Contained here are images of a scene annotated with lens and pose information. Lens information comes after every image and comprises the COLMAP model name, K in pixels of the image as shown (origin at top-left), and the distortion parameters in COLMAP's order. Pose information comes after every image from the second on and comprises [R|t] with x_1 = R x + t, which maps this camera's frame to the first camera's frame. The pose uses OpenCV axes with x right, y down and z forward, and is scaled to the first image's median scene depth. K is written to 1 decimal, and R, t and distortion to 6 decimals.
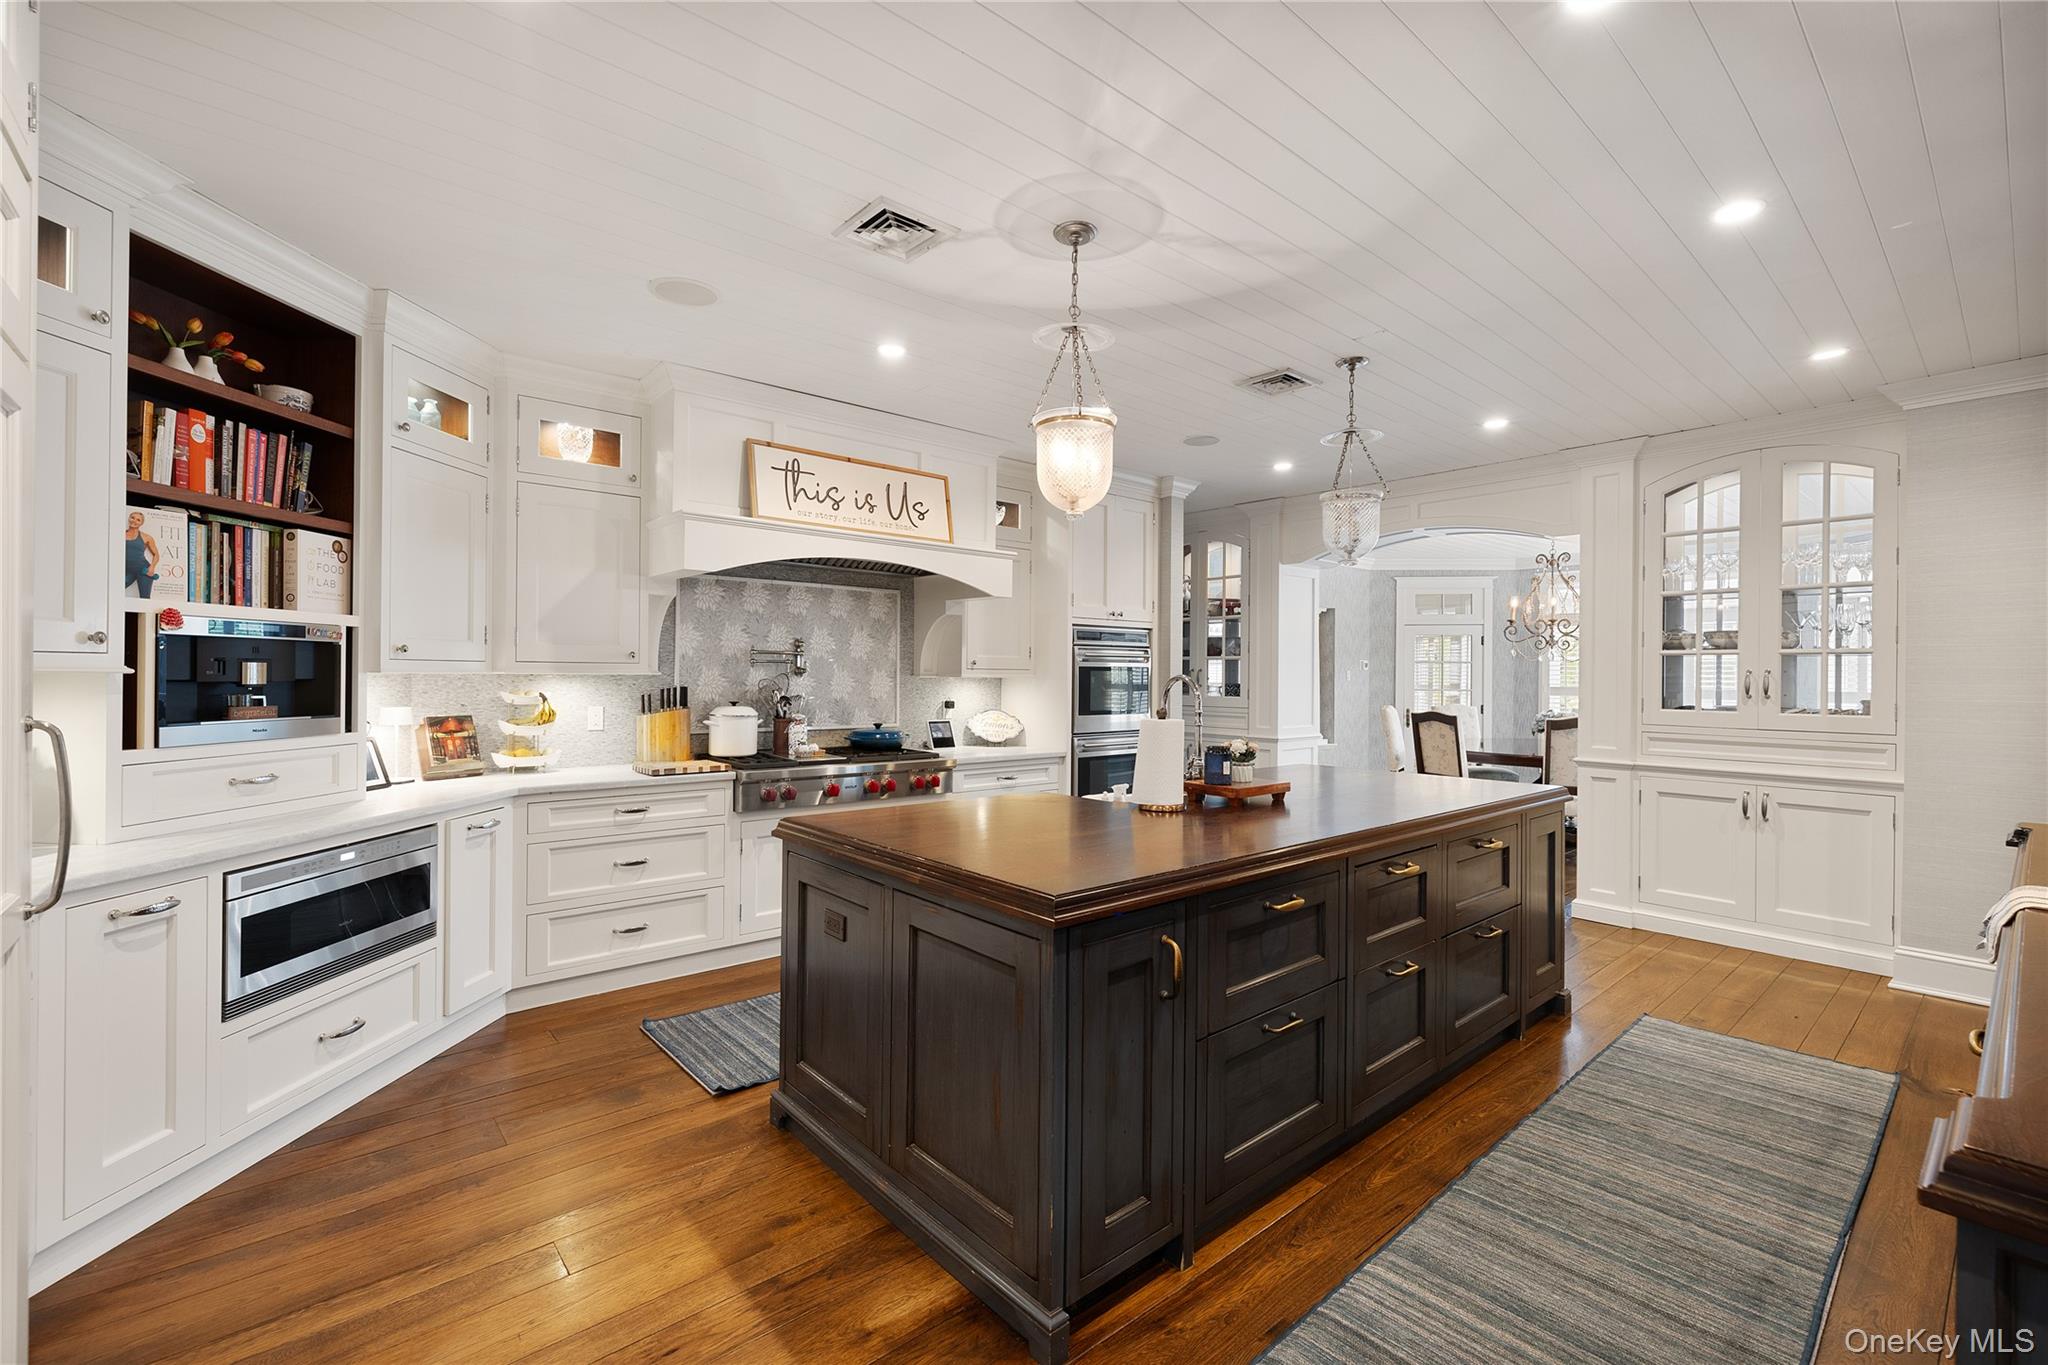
lens RADIAL K [[870.4, 0, 1014.0], [0, 870.4, 677.2], [0, 0, 1]] dist [-0.002834, 0.000971]
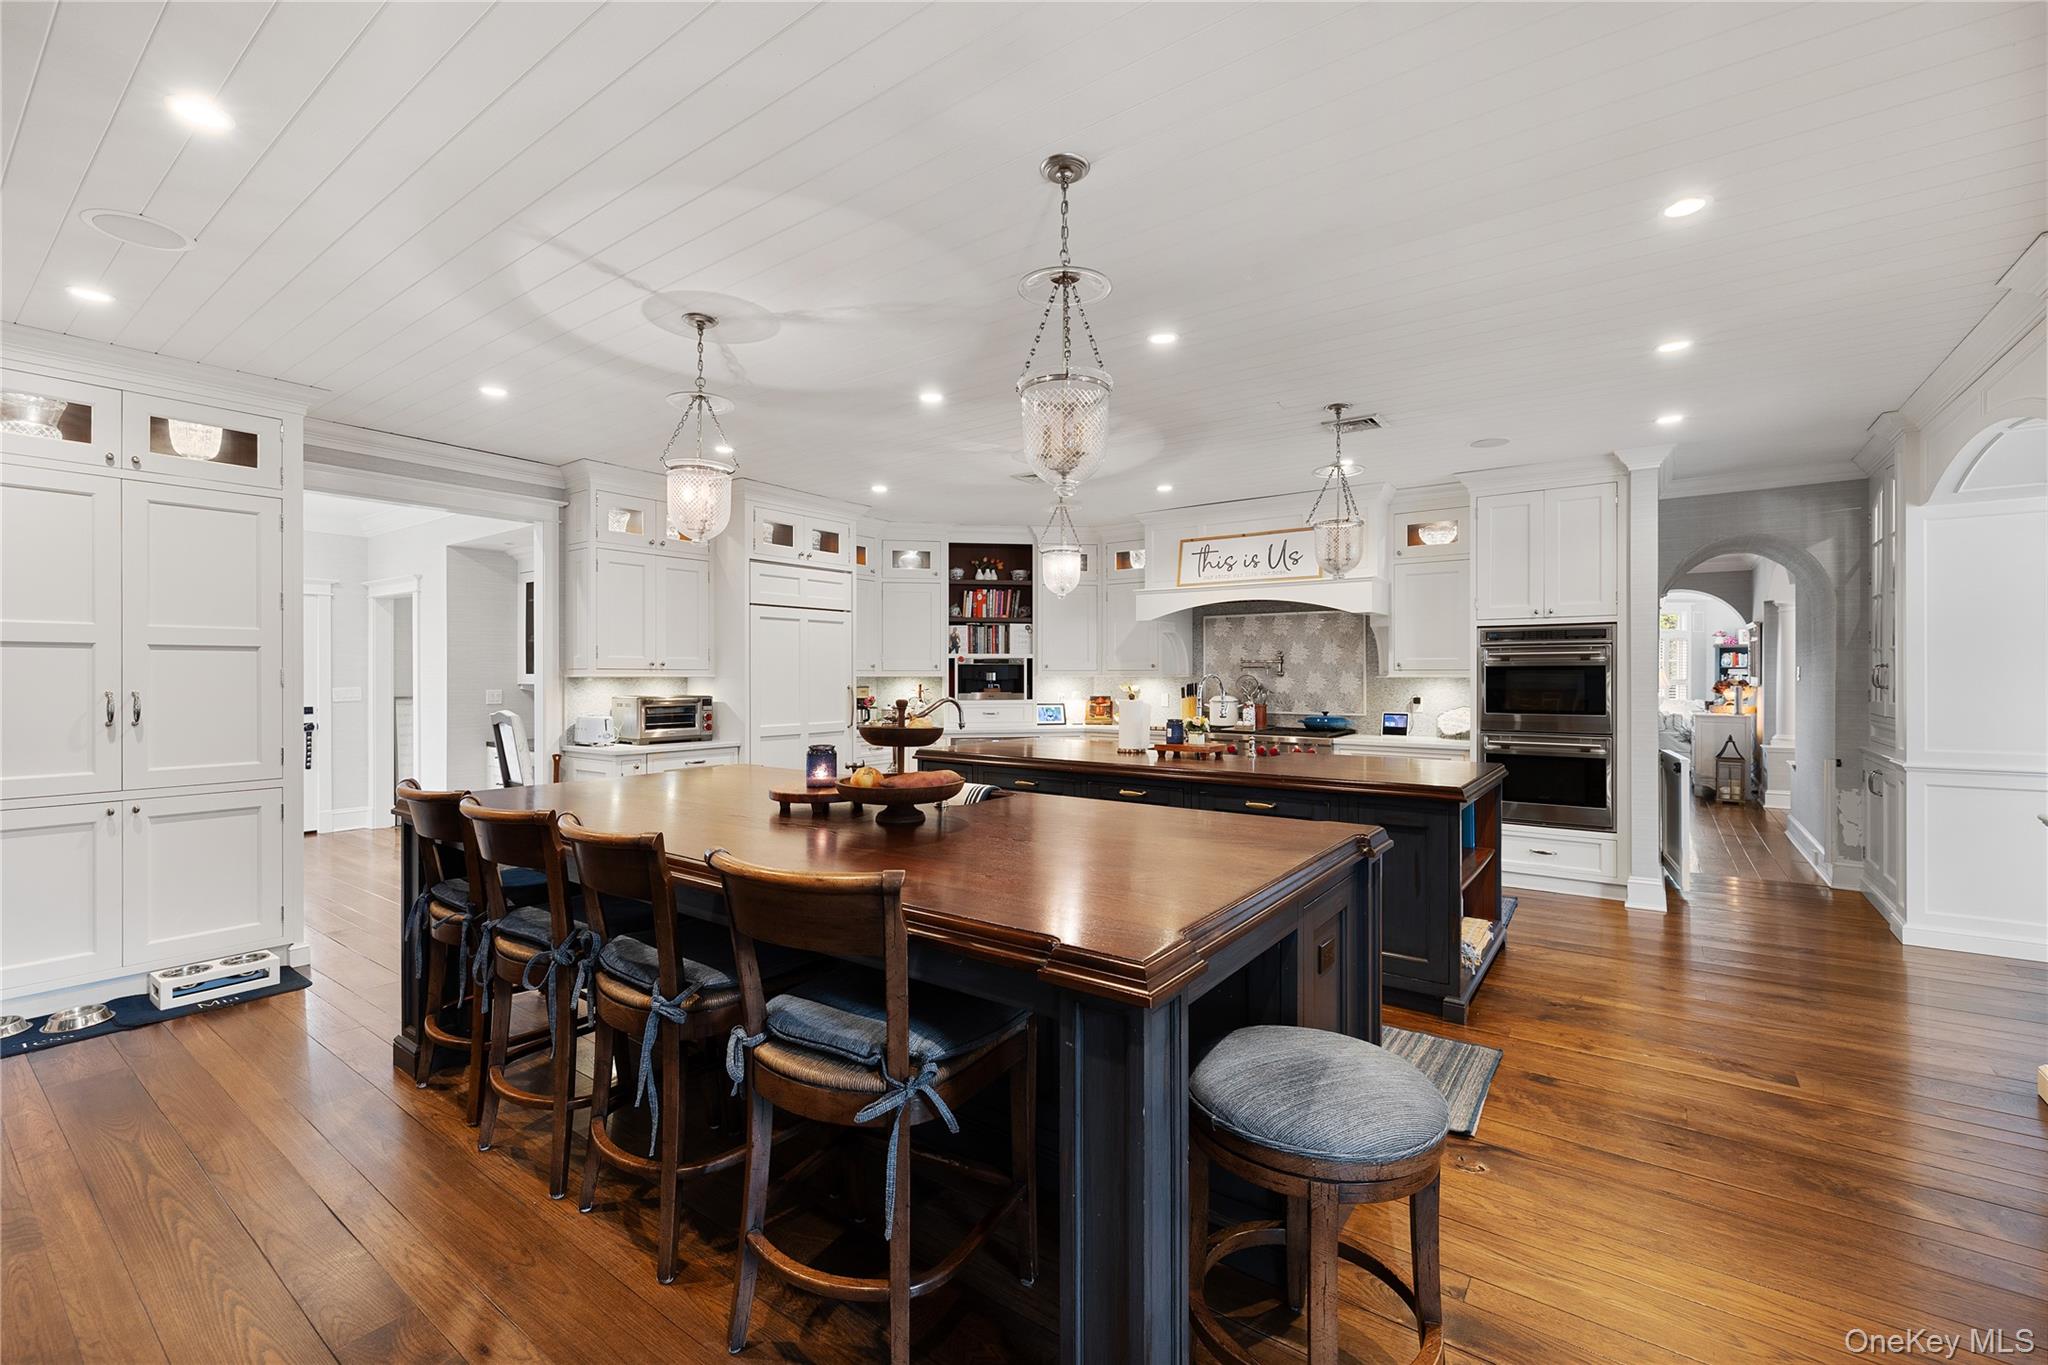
lens RADIAL K [[870.4, 0, 1013.0], [0, 870.4, 677.6], [0, 0, 1]] dist [-0.002834, 0.000971]
pose [[0.231456, -0.004278, -0.972836, 1.575951], [0.000373, 0.999991, -0.004308, 0.009260], [0.972845, 0.000635, 0.231456, 0.326831]]
